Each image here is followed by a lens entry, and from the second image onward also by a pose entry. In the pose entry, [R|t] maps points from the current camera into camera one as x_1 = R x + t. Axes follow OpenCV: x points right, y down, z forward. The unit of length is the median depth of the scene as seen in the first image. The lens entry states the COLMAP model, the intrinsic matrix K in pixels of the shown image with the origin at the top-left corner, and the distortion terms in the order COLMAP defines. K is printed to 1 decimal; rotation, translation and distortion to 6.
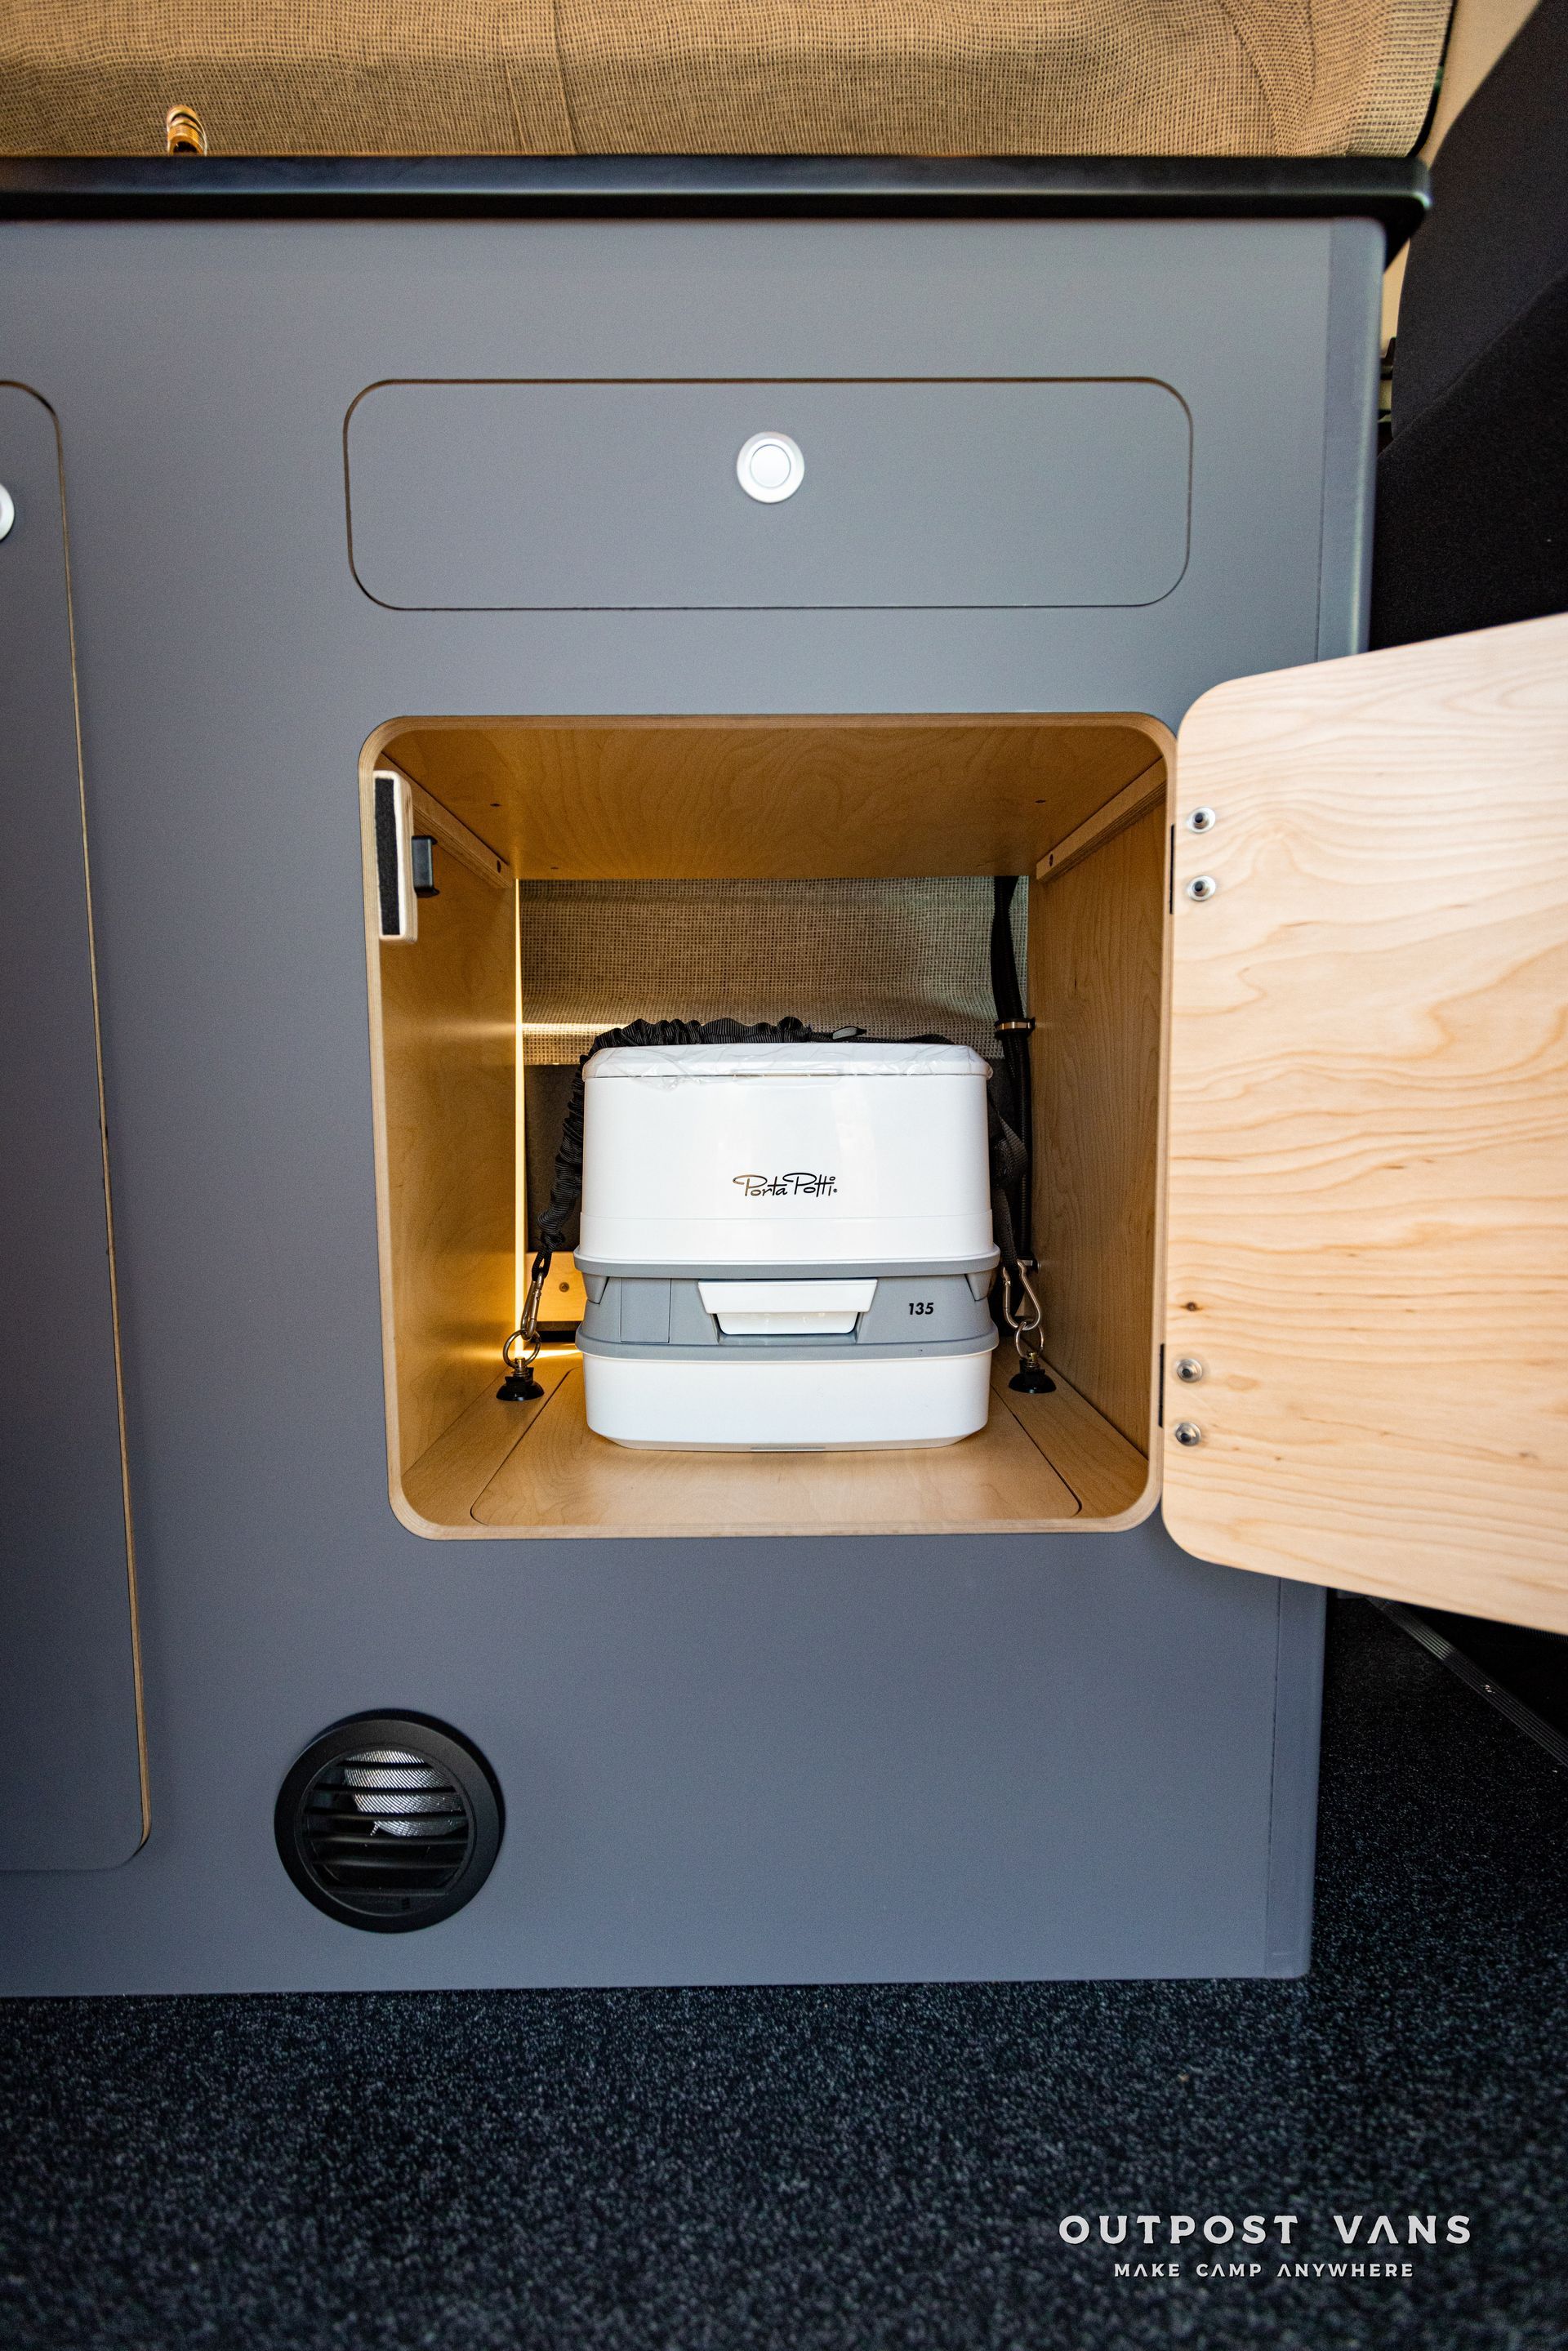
lens RADIAL K [[1038.6, 0, 777.9], [0, 1038.6, 1179.2], [0, 0, 1]] dist [-0.000399, -0.000042]
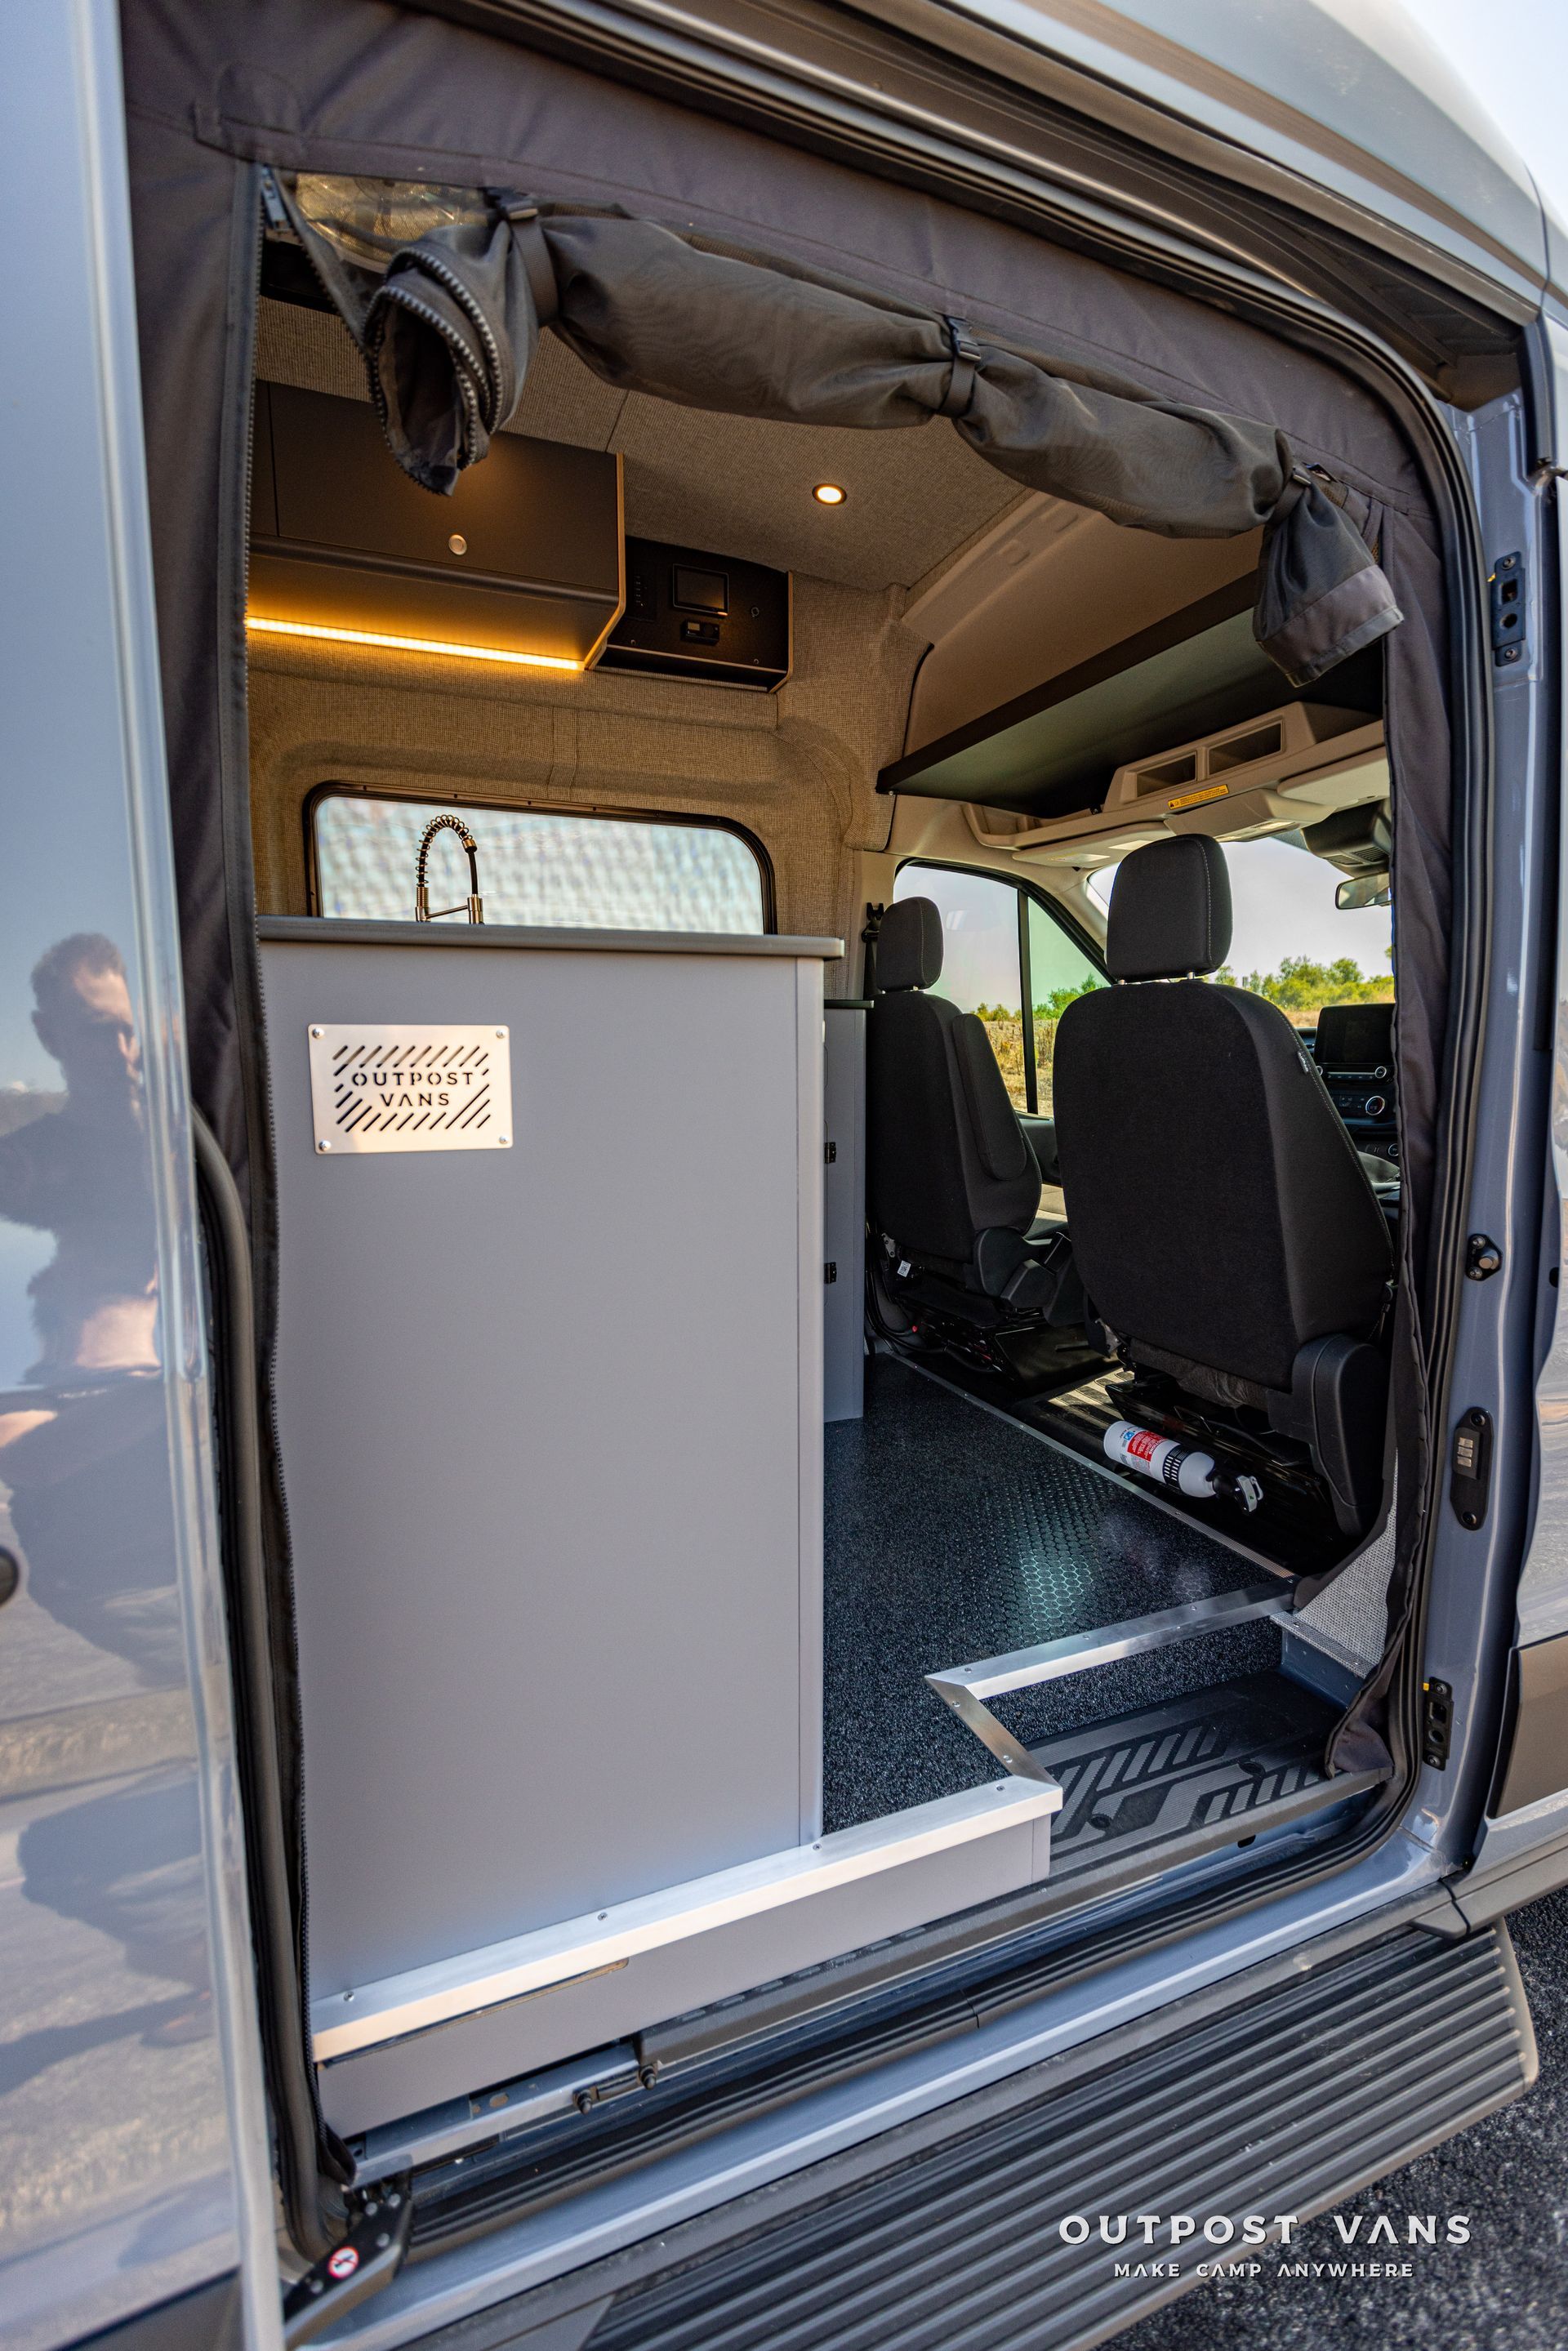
lens RADIAL K [[1033.3, 0, 780.3], [0, 1033.3, 1177.1], [0, 0, 1]] dist [0.001657, -0.001446]
pose [[0.929172, -0.036864, 0.367805, -1.329655], [0.031171, 0.999285, 0.021409, -0.271736], [-0.368331, -0.008428, 0.929656, -2.802598]]
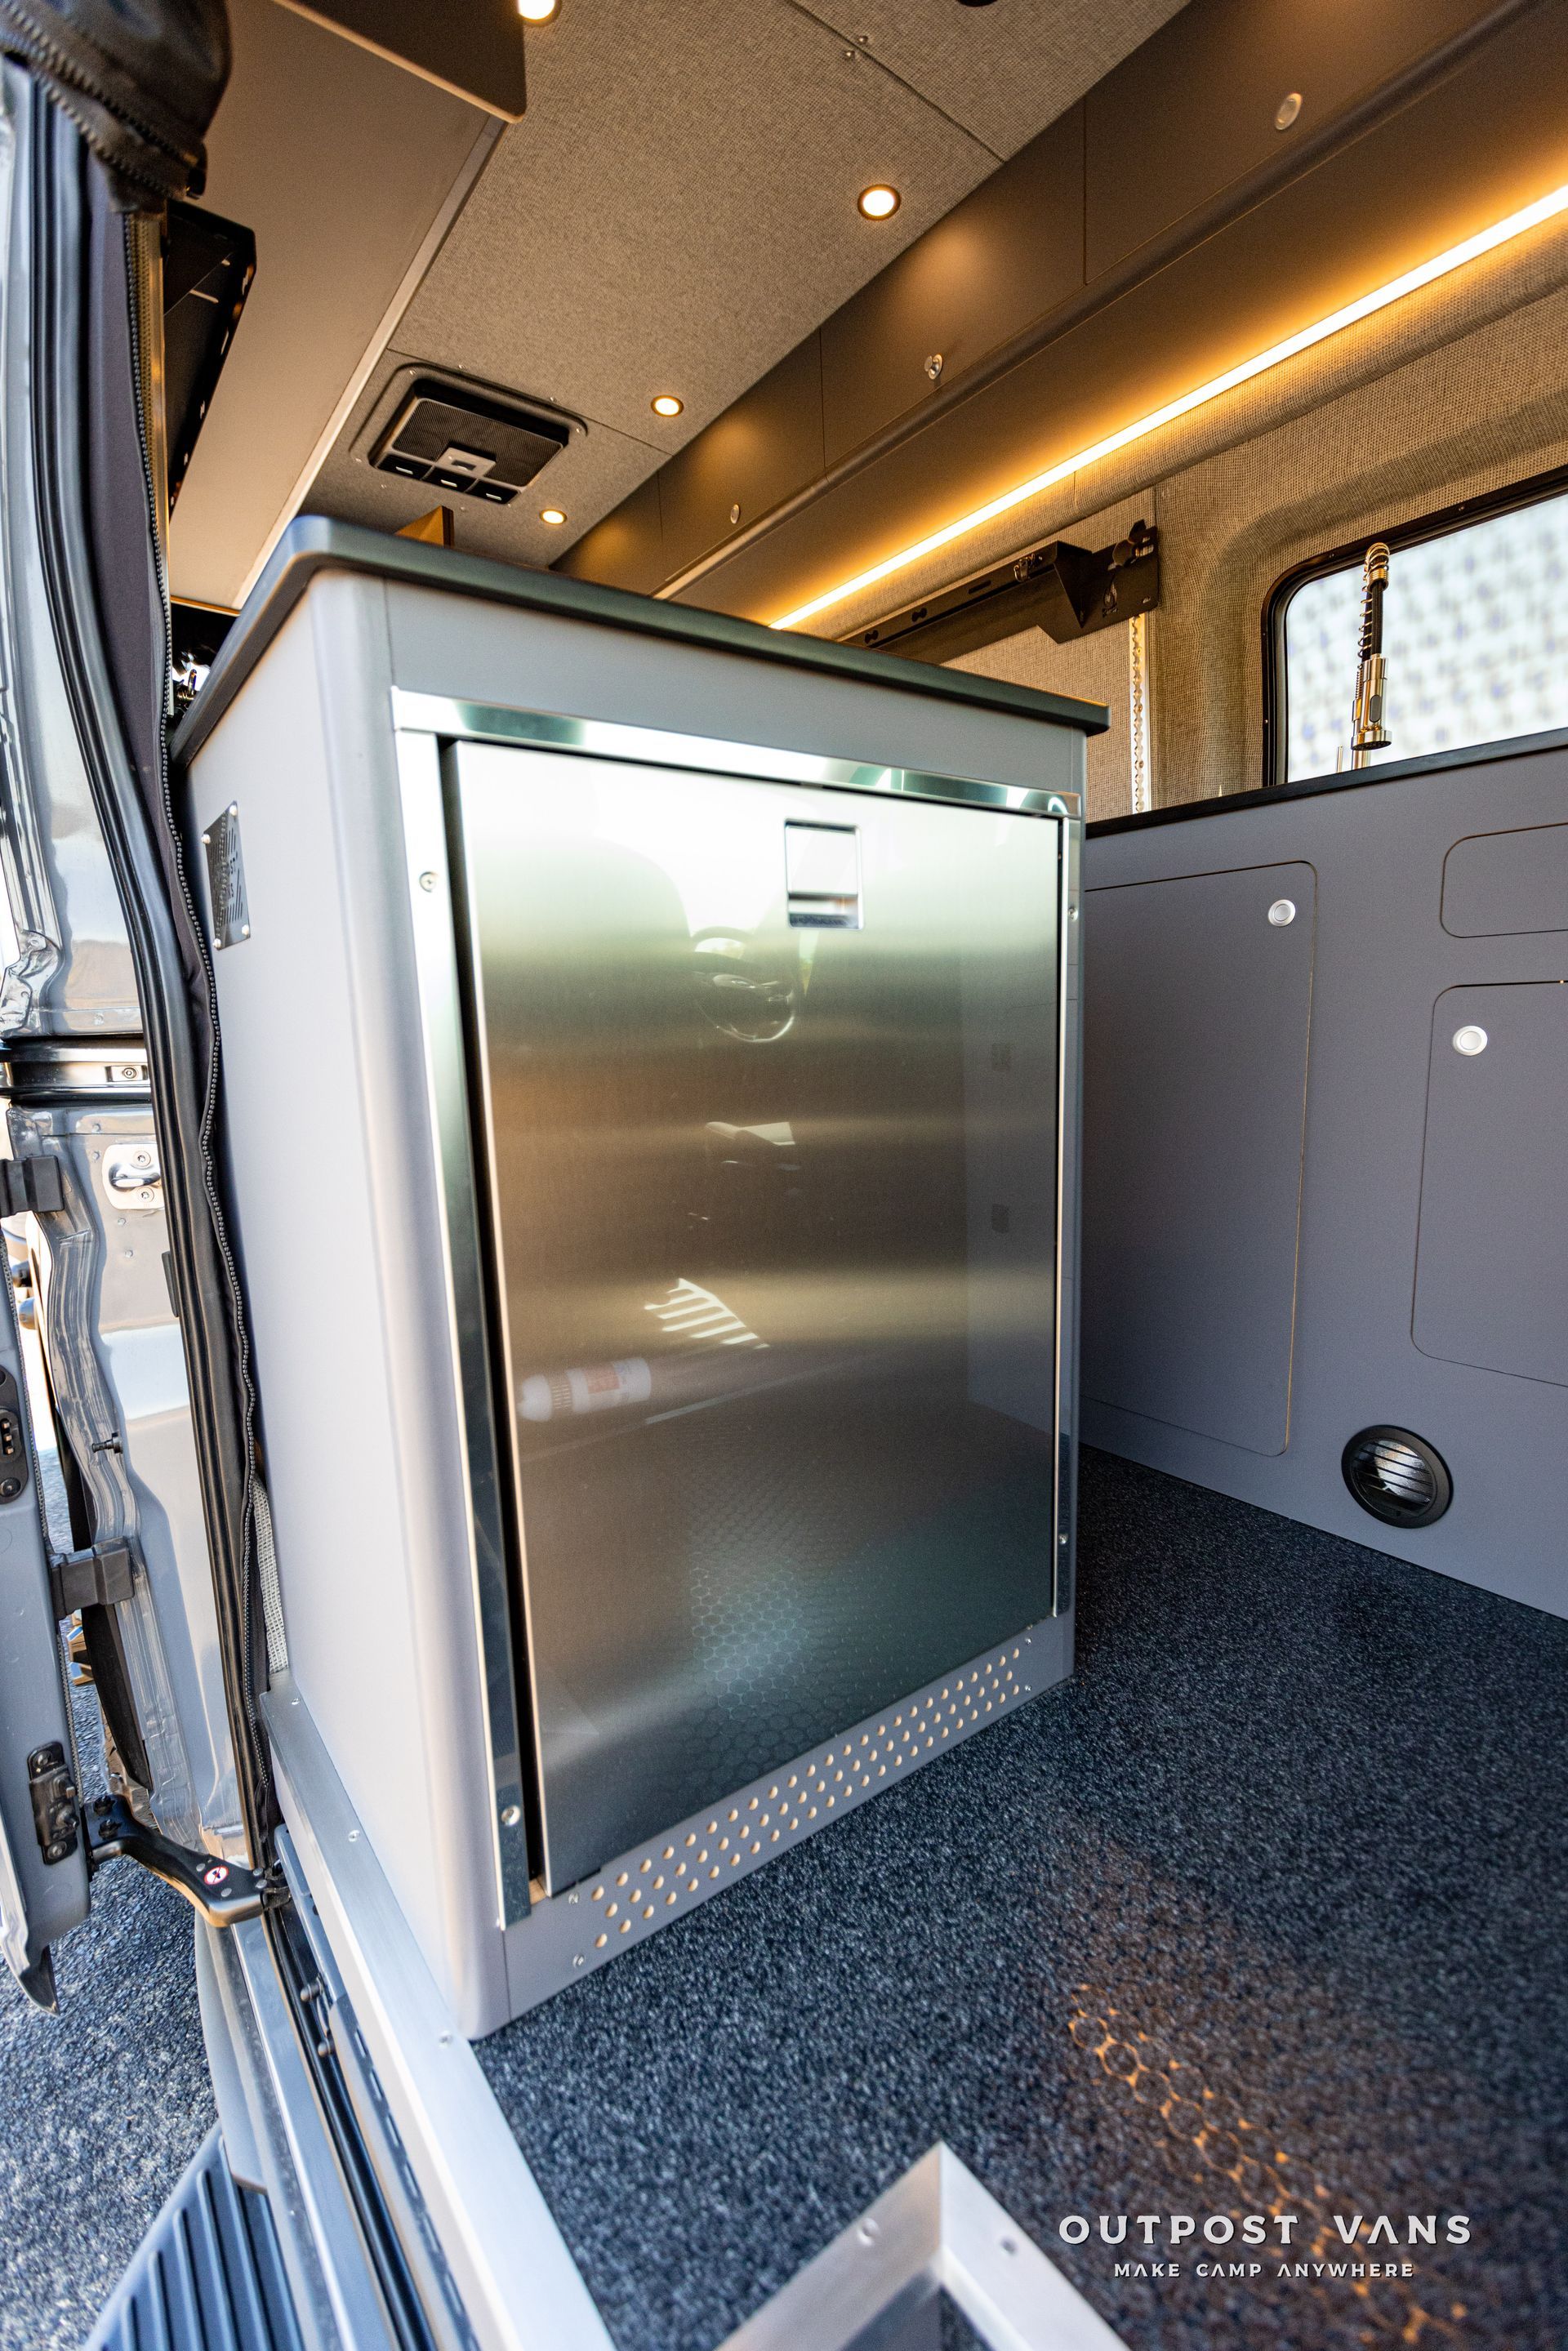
lens RADIAL K [[1038.6, 0, 777.9], [0, 1038.6, 1179.2], [0, 0, 1]] dist [-0.000399, -0.000042]
pose [[0.590197, 0.117345, -0.798685, 0.572873], [-0.048897, 0.992758, 0.109726, -0.197156], [0.805777, -0.025706, 0.591660, -1.426057]]
